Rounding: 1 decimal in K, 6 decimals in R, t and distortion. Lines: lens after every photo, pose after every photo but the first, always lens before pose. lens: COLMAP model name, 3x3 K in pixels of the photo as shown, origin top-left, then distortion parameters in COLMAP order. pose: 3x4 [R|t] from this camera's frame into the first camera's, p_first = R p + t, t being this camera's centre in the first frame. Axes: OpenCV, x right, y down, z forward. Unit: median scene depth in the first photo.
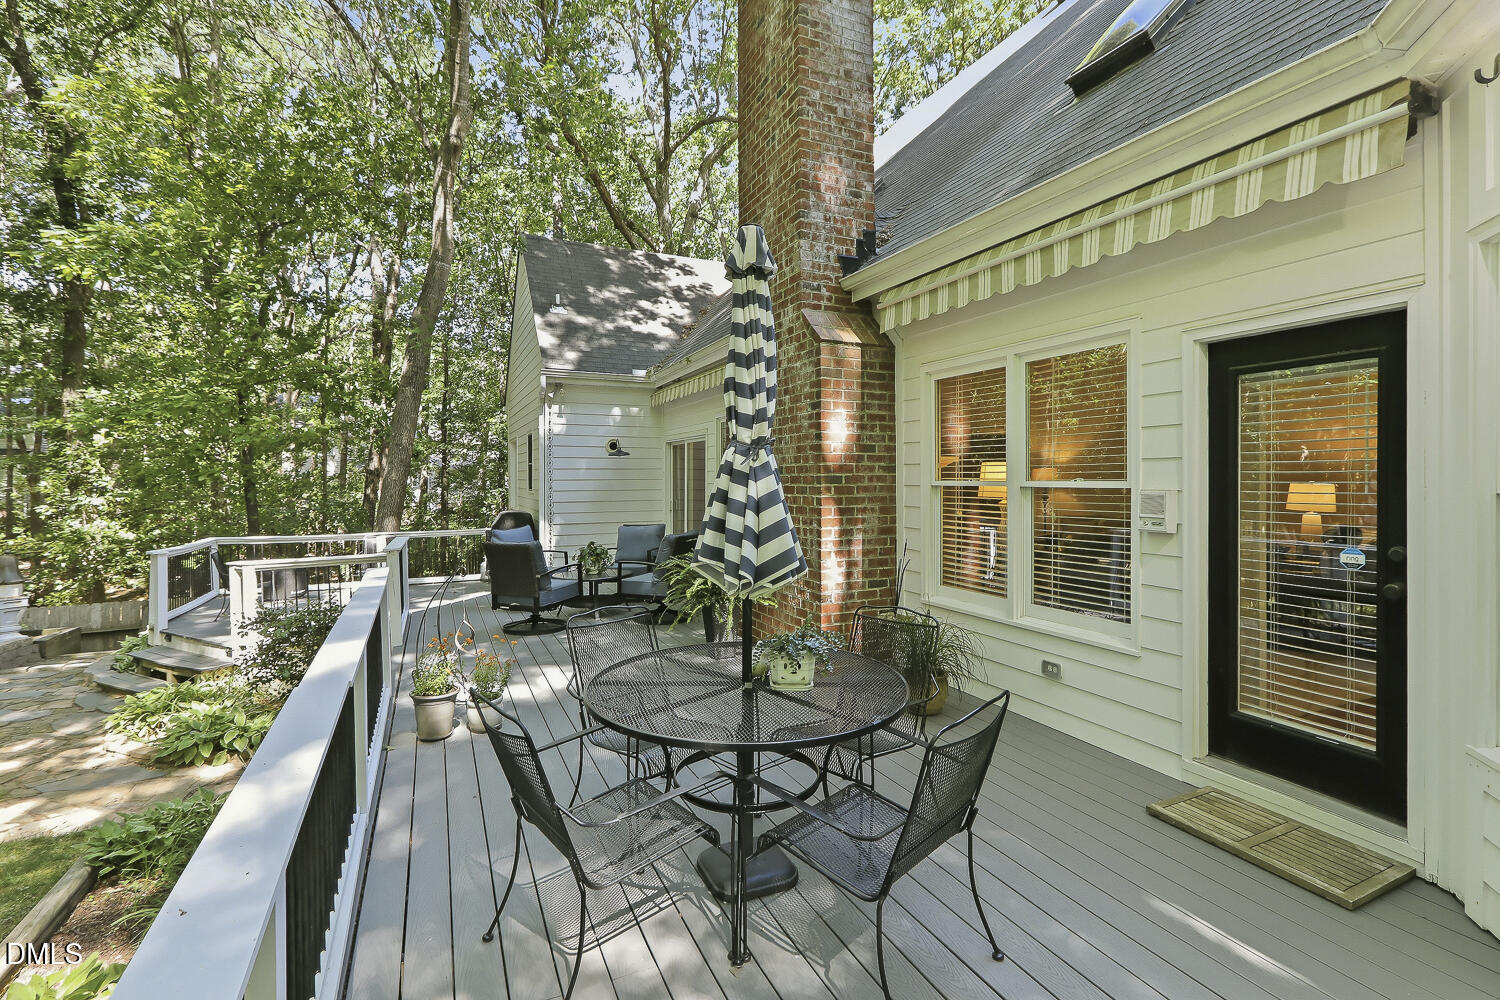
lens RADIAL K [[678.2, 0, 755.1], [0, 678.2, 476.3], [0, 0, 1]] dist [0.000192, -0.000172]
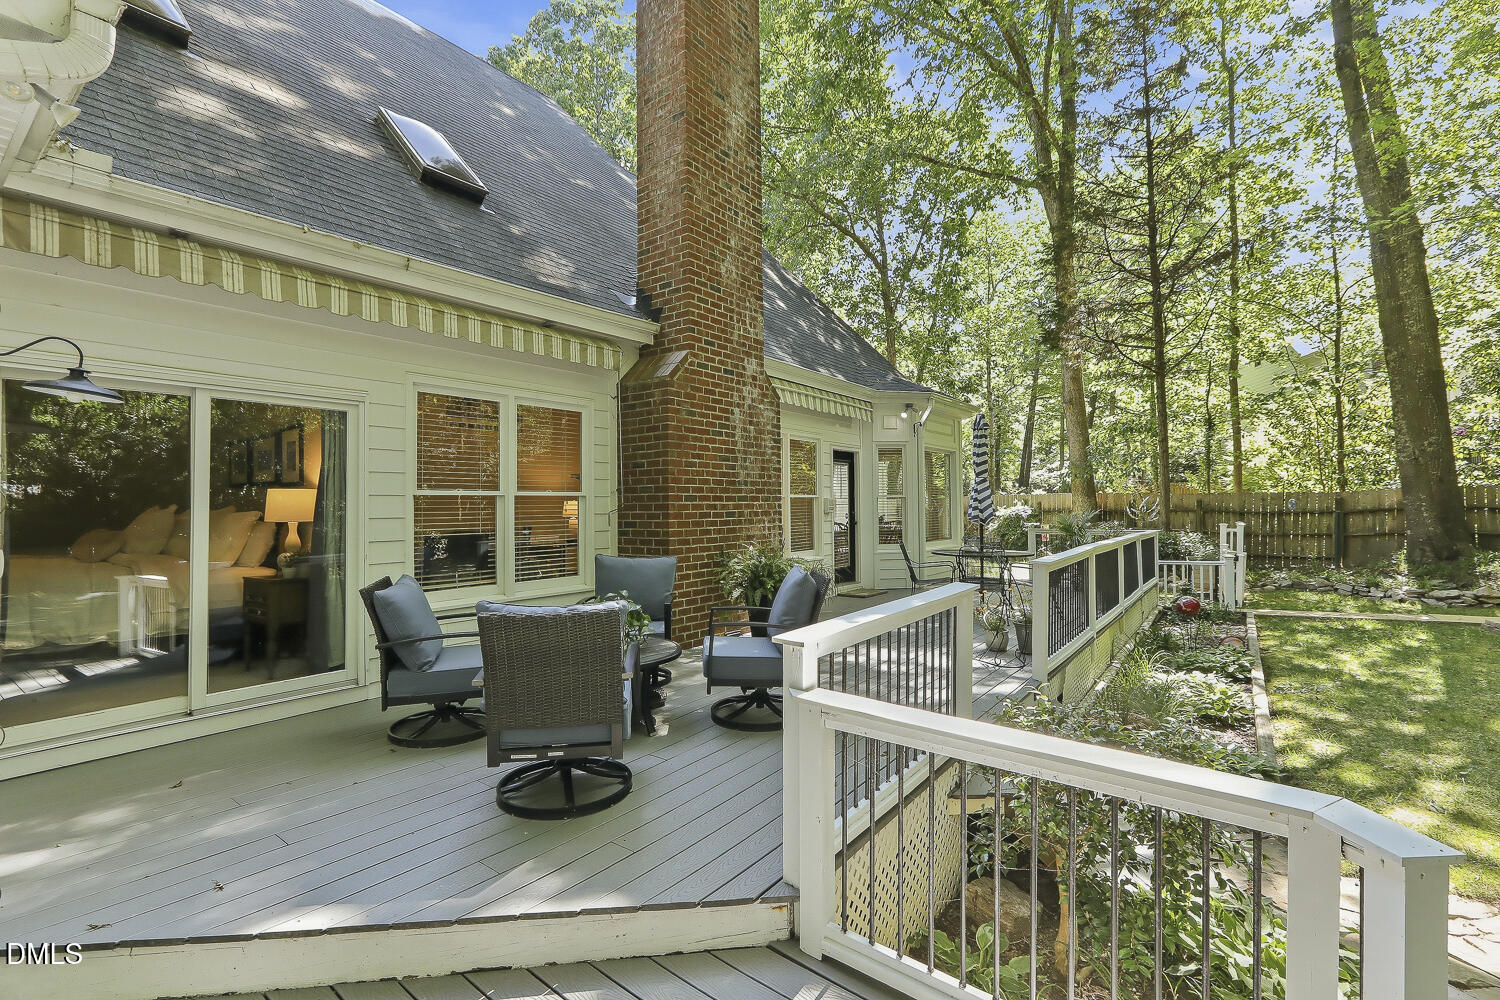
lens RADIAL K [[683.1, 0, 748.5], [0, 683.1, 495.2], [0, 0, 1]] dist [-0.000530, 0.000085]
pose [[-0.460248, 0.024881, 0.887442, -1.184956], [0.011272, 0.999690, -0.022181, 0.044655], [-0.887719, -0.000205, -0.460386, 1.723472]]
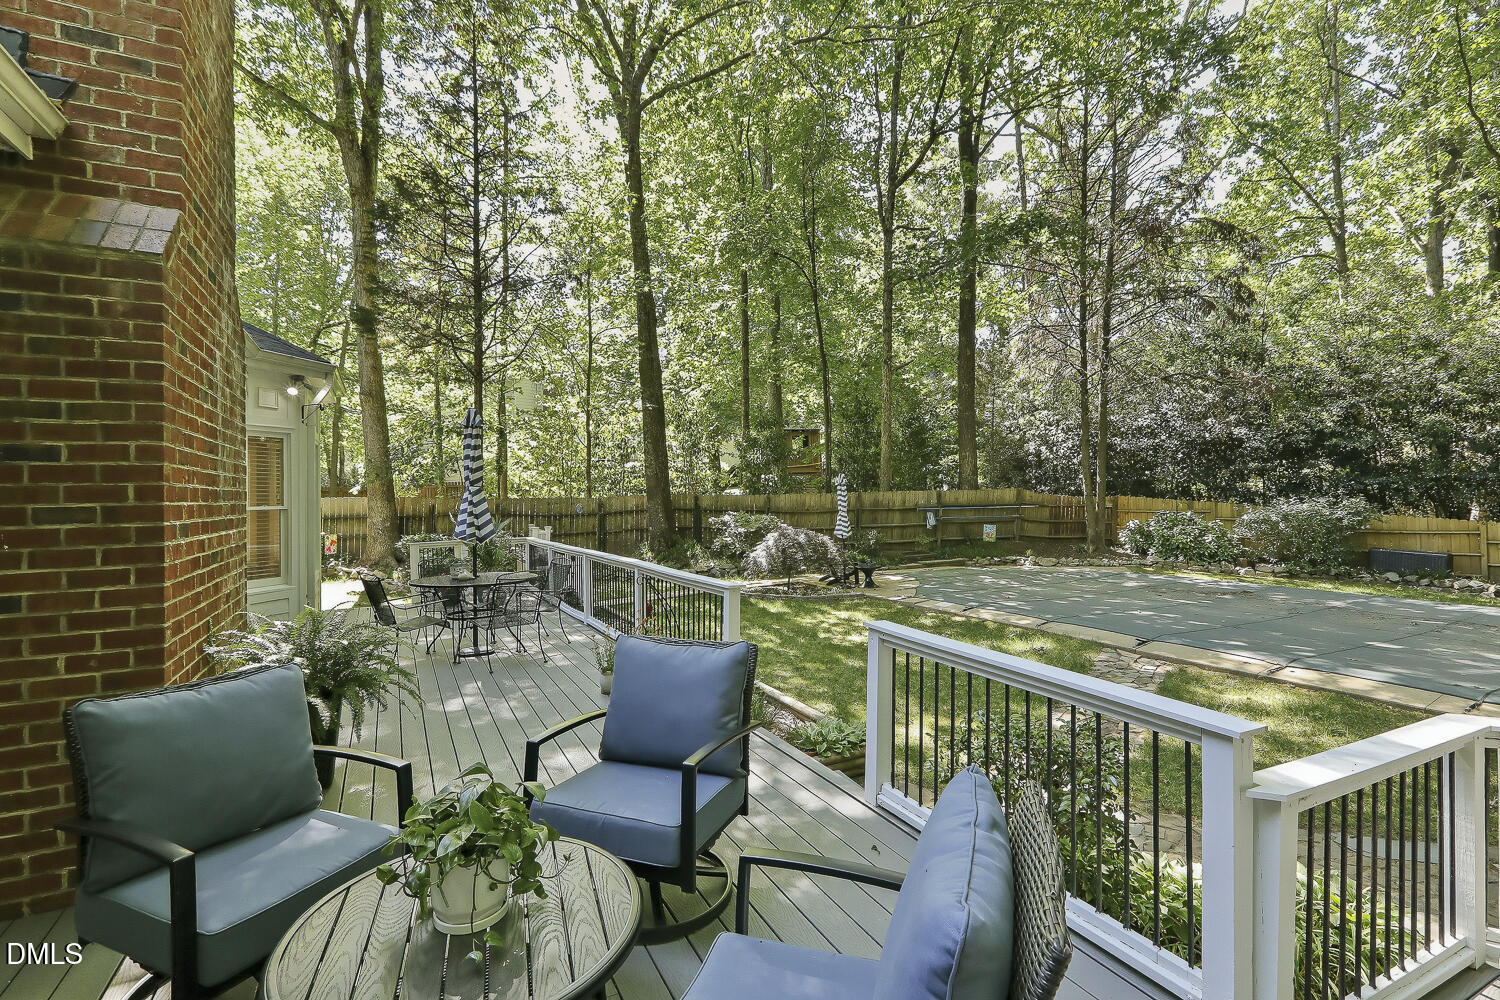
lens RADIAL K [[698.6, 0, 750.0], [0, 698.6, 500.0], [0, 0, 1]] dist [-0.002063, -0.000237]
pose [[-0.999282, 0.020227, -0.032041, -0.492292], [0.019995, 0.999772, 0.007548, -0.000525], [0.032186, 0.006901, -0.999458, 1.843712]]
